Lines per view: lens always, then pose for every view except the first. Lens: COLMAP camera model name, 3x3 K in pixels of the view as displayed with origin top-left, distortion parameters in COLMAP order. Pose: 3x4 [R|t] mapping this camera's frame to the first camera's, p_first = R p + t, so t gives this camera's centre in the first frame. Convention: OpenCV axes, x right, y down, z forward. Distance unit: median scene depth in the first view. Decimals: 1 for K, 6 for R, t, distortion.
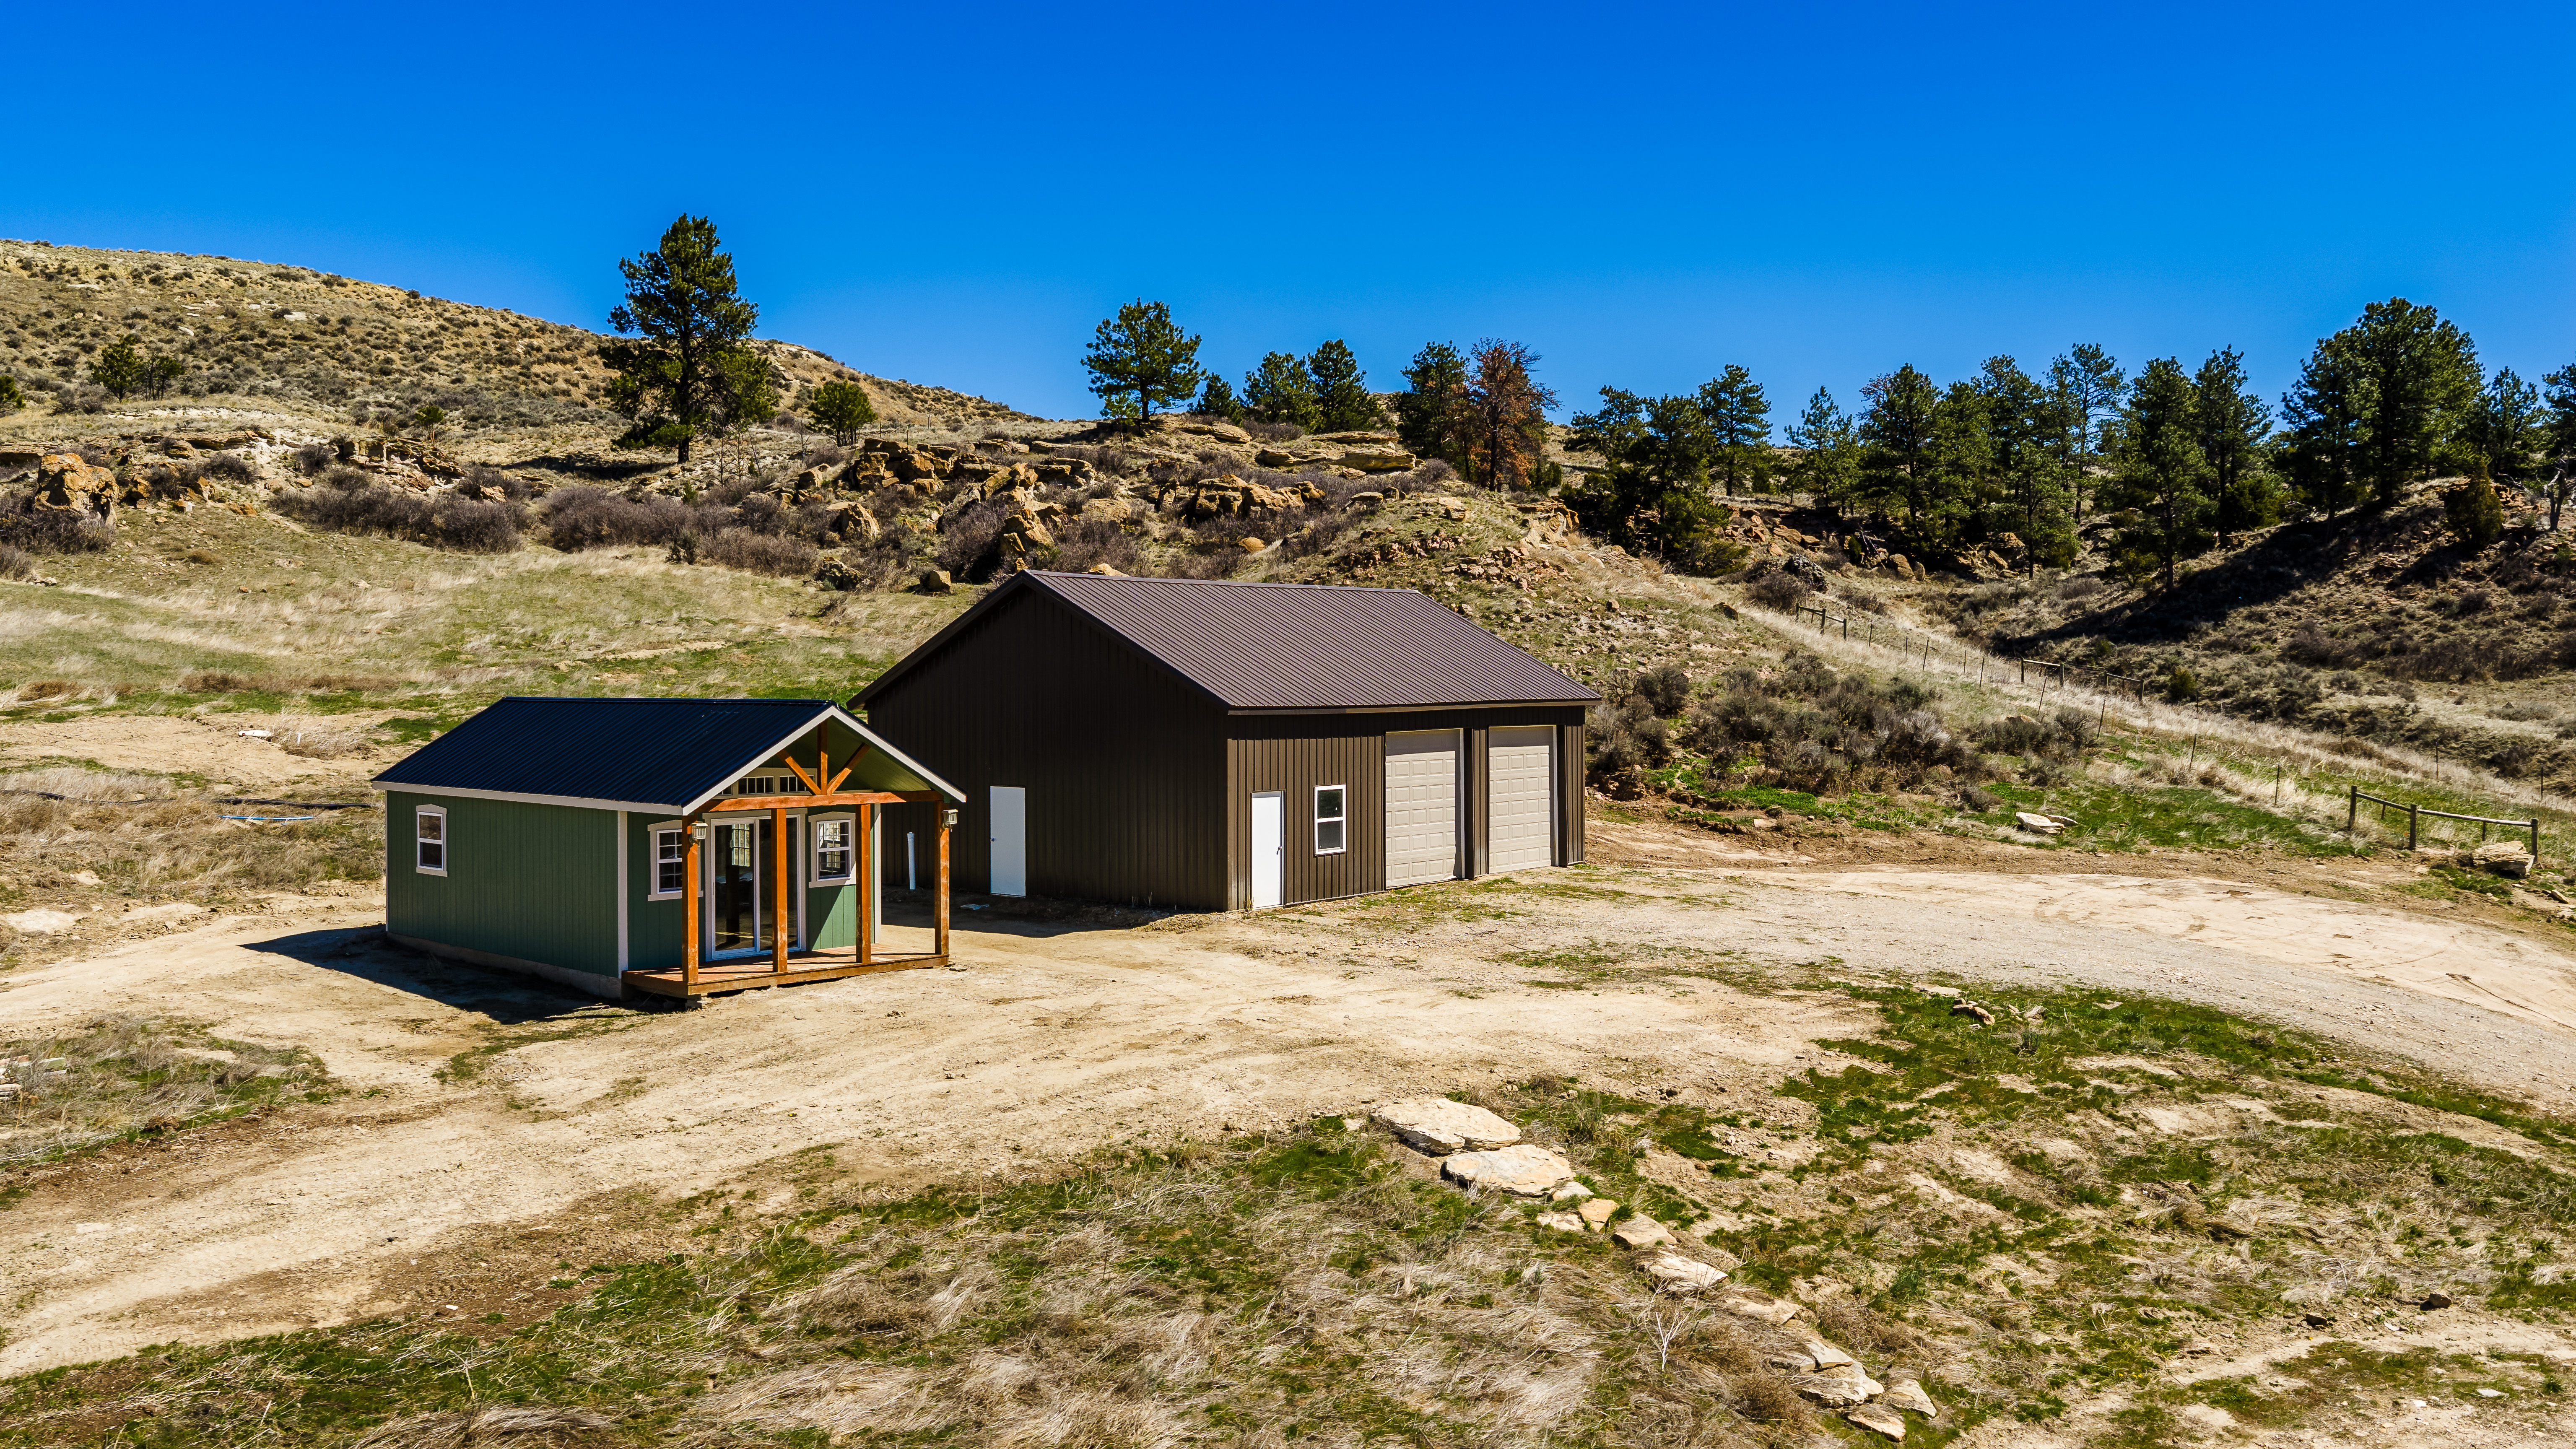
lens RADIAL K [[2082.6, 0, 1293.1], [0, 2082.6, 717.9], [0, 0, 1]] dist [0.039277, -0.074975]
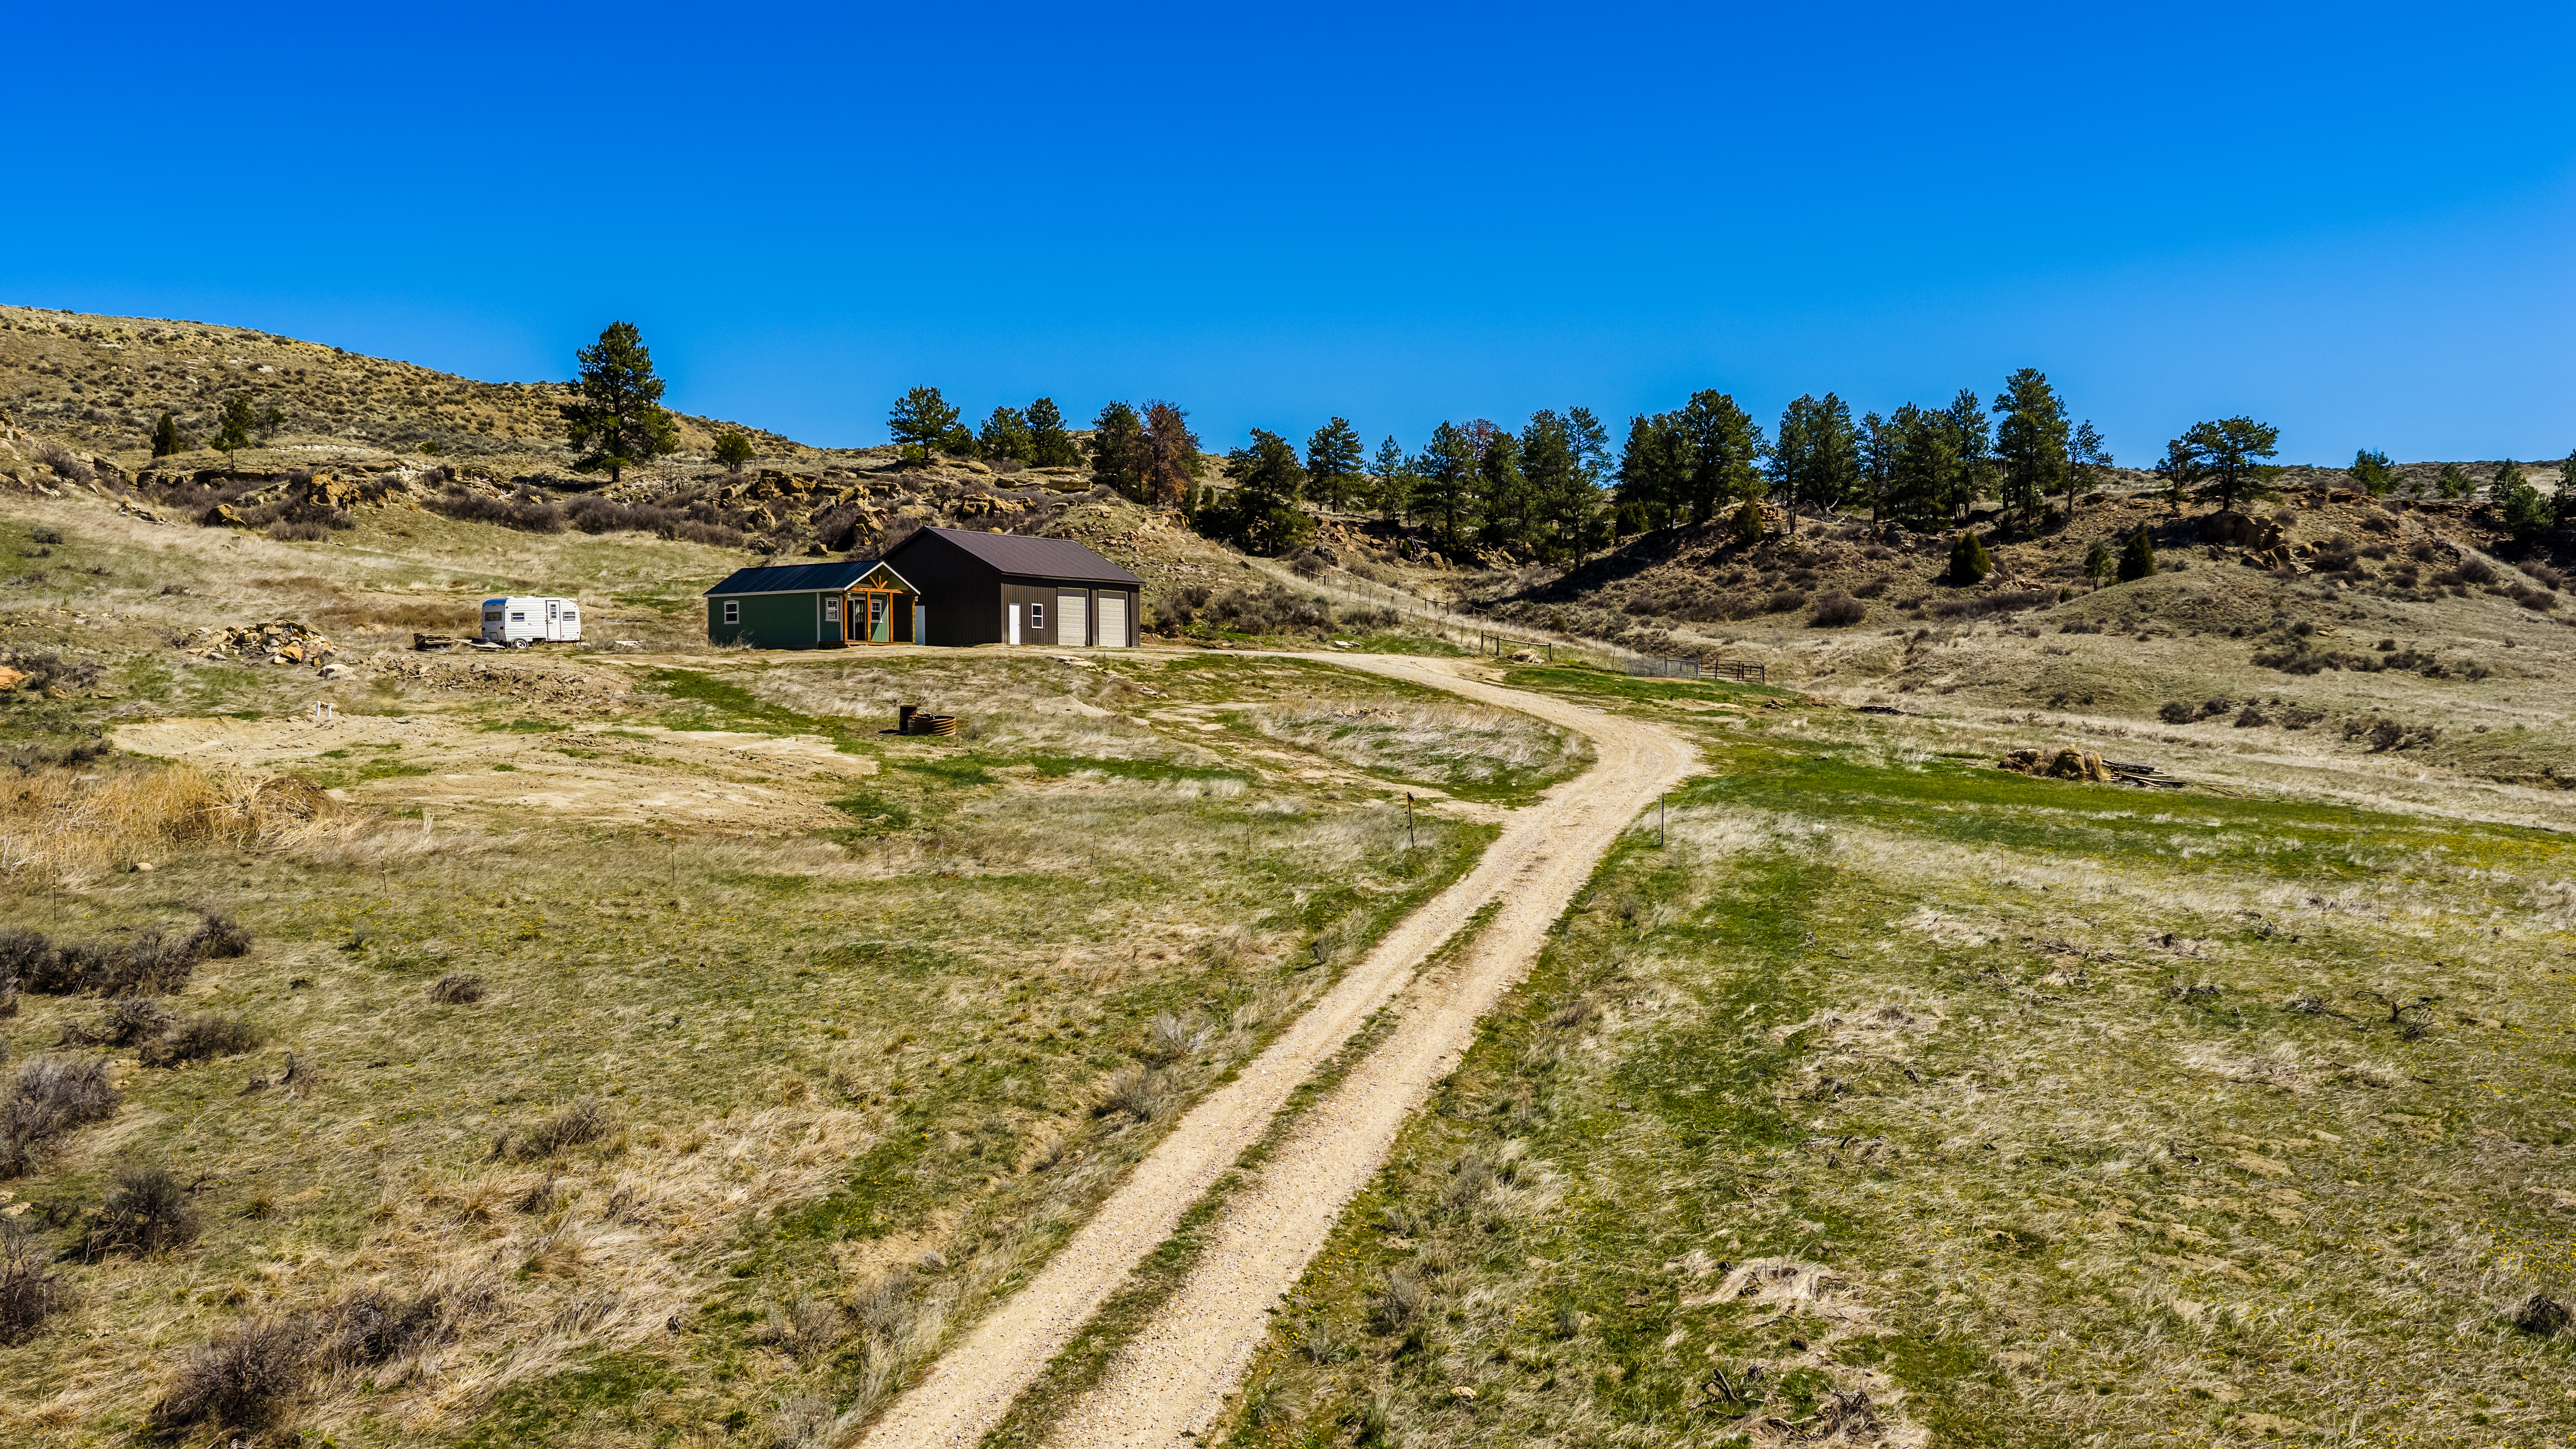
lens RADIAL K [[2082.6, 0, 1293.1], [0, 2082.6, 717.9], [0, 0, 1]] dist [0.039277, -0.074975]
pose [[0.990895, -0.005570, 0.134518, -0.006168], [0.006916, 0.999931, -0.009536, 0.070596], [-0.134456, 0.010380, 0.990865, -0.595537]]
